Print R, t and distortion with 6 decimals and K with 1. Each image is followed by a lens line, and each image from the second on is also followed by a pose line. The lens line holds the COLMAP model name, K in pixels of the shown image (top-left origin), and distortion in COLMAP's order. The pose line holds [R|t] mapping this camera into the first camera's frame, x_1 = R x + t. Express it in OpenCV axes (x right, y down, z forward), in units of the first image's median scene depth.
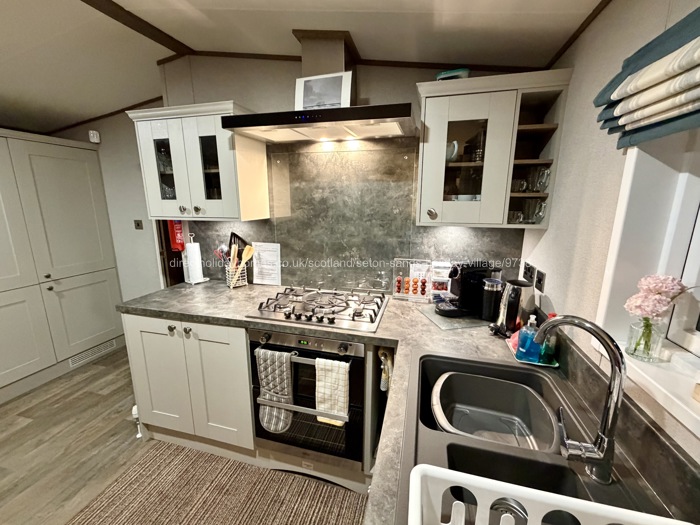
lens RADIAL K [[279.2, 0, 350.0], [0, 279.2, 262.5], [0, 0, 1]] dist [0.000894, -0.000002]
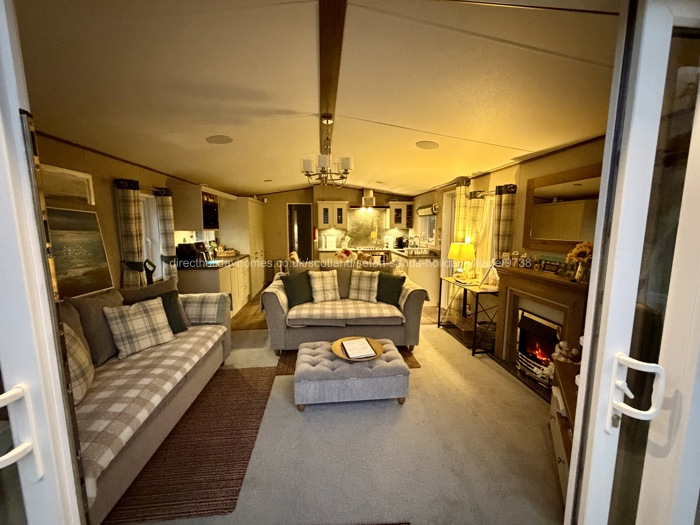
lens RADIAL K [[279.2, 0, 350.0], [0, 279.2, 262.5], [0, 0, 1]] dist [0.000894, -0.000002]
pose [[0.940591, -0.047869, 0.336151, -2.034014], [0.076569, 0.994415, -0.072639, 0.734778], [-0.330796, 0.094062, 0.939003, -3.200465]]
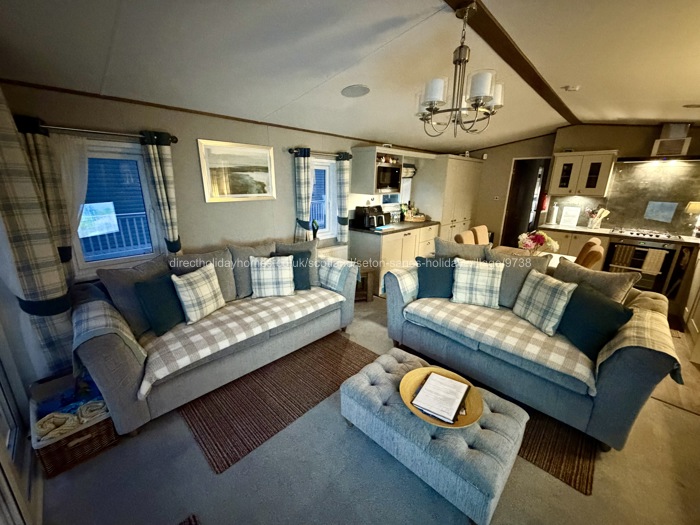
lens RADIAL K [[276.5, 0, 350.0], [0, 276.5, 262.5], [0, 0, 1]] dist [-0.000972, -0.000297]
pose [[0.860556, 0.148275, -0.487297, -1.227012], [-0.118480, 0.988721, 0.091614, 0.544813], [0.495385, -0.021104, 0.868417, -2.625628]]
